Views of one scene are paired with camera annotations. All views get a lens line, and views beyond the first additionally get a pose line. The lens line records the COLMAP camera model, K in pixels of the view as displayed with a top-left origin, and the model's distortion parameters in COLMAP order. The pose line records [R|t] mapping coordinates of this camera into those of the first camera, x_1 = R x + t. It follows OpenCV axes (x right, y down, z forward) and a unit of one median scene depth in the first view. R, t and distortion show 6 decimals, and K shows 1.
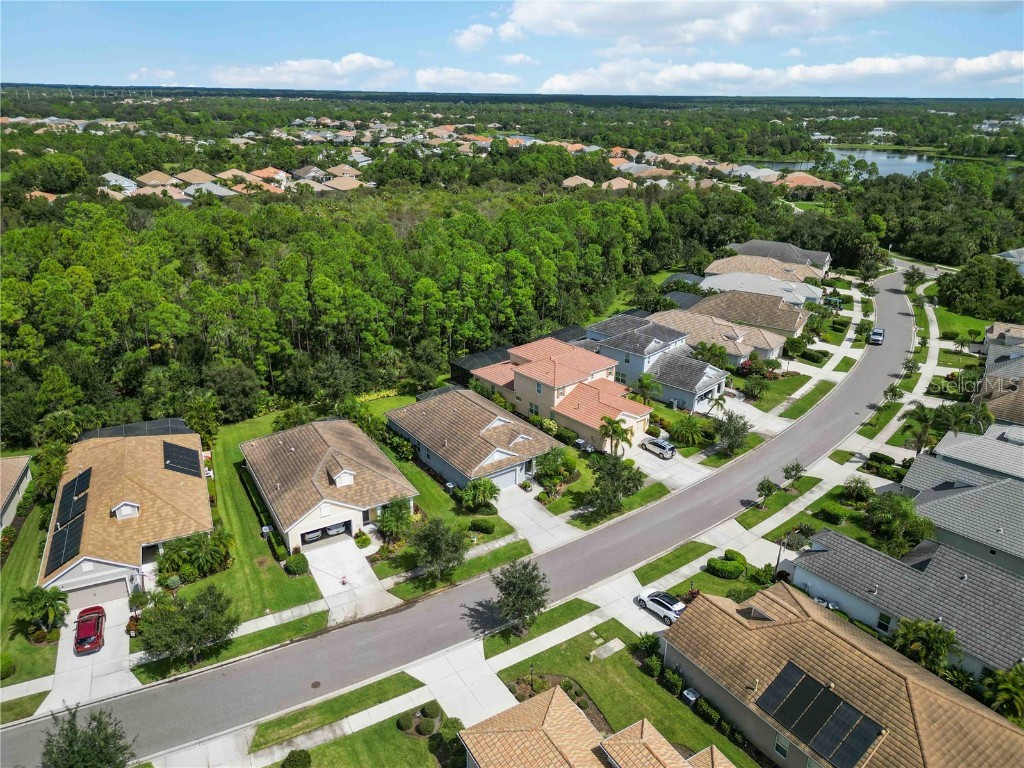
lens RADIAL K [[705.8, 0, 512.0], [0, 705.8, 384.0], [0, 0, 1]] dist [0.077469, -0.071593]
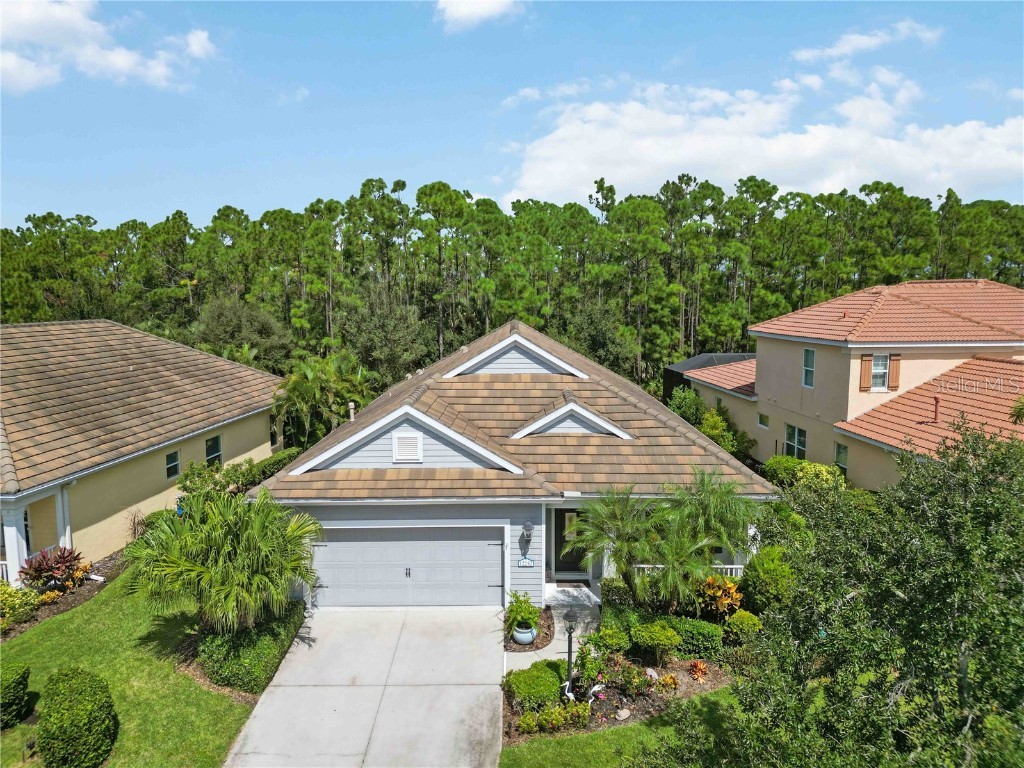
lens RADIAL K [[705.8, 0, 512.0], [0, 705.8, 384.0], [0, 0, 1]] dist [0.077469, -0.071593]
pose [[0.802261, 0.053074, -0.594609, 0.143732], [-0.203690, 0.960603, -0.189082, 0.117770], [0.561148, 0.272810, 0.781465, 0.812234]]
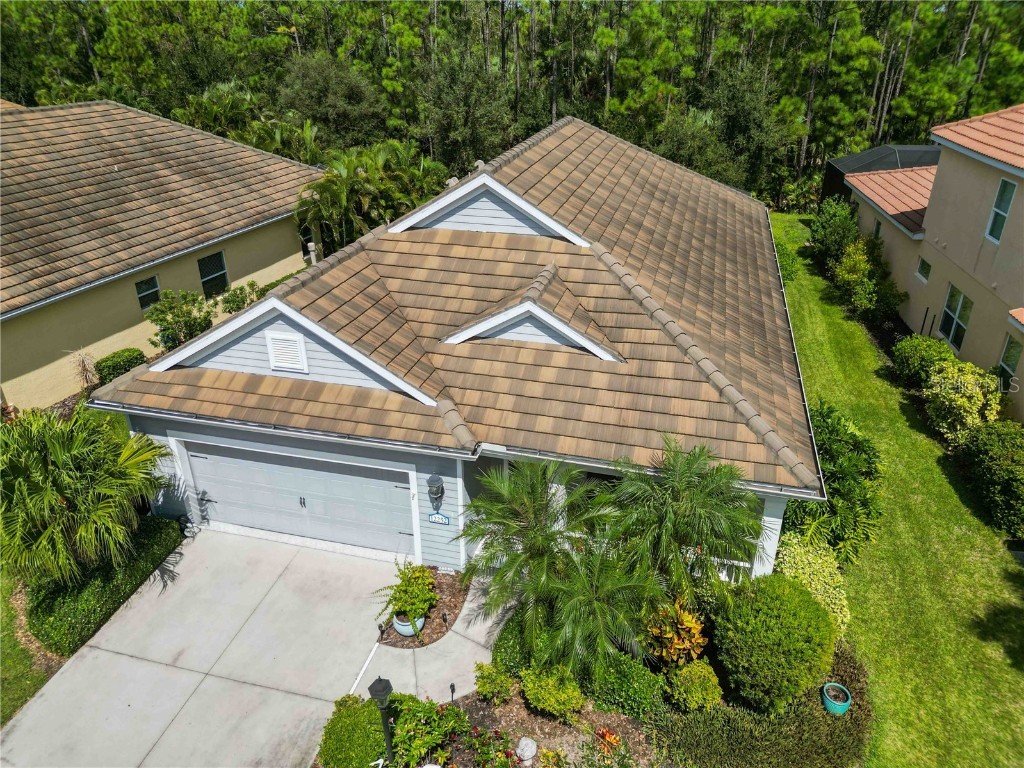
lens RADIAL K [[705.8, 0, 512.0], [0, 705.8, 384.0], [0, 0, 1]] dist [0.077469, -0.071593]
pose [[0.625183, 0.331169, -0.706734, 0.134705], [-0.273913, 0.941016, 0.198646, 0.059599], [0.730834, 0.069393, 0.679019, 0.905120]]
